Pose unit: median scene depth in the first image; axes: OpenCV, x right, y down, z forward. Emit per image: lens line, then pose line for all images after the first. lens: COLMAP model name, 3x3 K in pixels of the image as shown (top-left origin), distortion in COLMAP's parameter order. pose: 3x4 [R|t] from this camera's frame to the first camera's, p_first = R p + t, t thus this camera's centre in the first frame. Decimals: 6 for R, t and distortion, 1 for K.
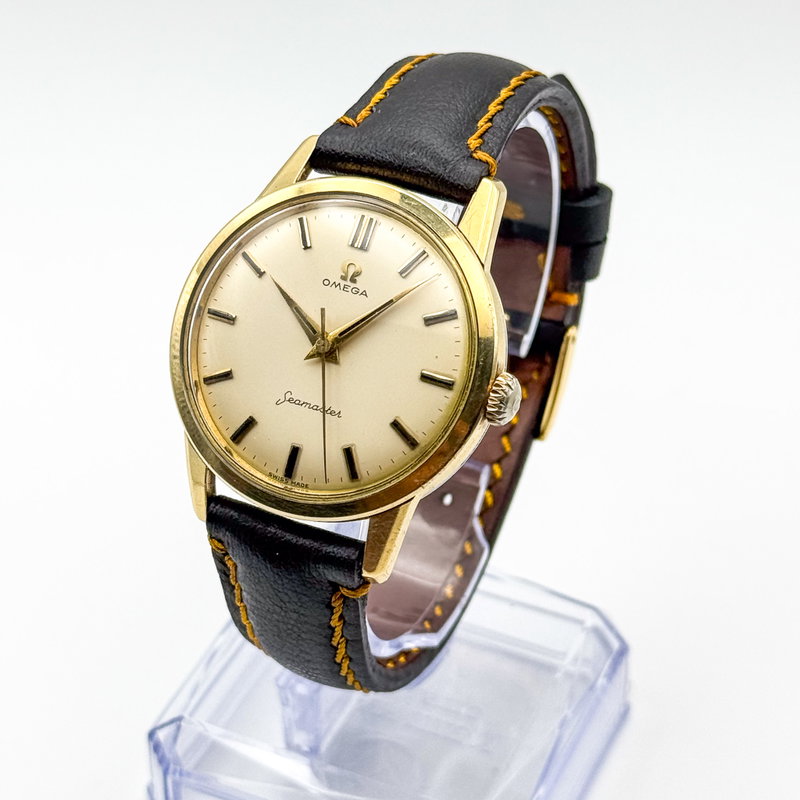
lens RADIAL K [[2430.6, 0, 400.0], [0, 2430.6, 400.0], [0, 0, 1]] dist [0.323408, 0.188866]
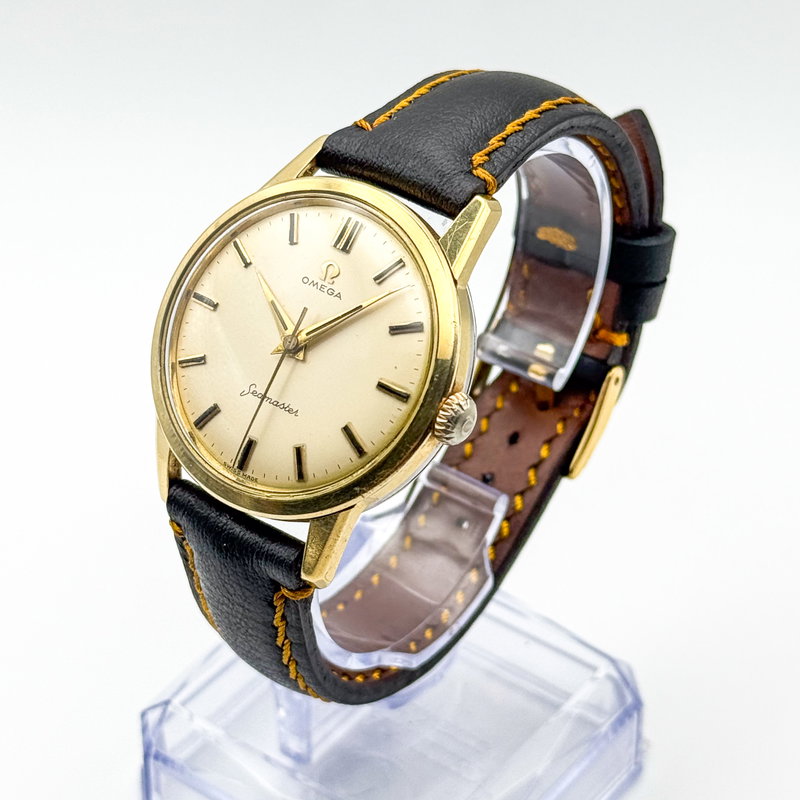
lens RADIAL K [[2430.6, 0, 400.0], [0, 2430.6, 400.0], [0, 0, 1]] dist [0.323408, 0.188866]
pose [[0.974704, 0.131088, -0.181018, 0.189369], [-0.134824, 0.990834, -0.008438, 0.003291], [0.178253, 0.032630, 0.983444, 0.029882]]
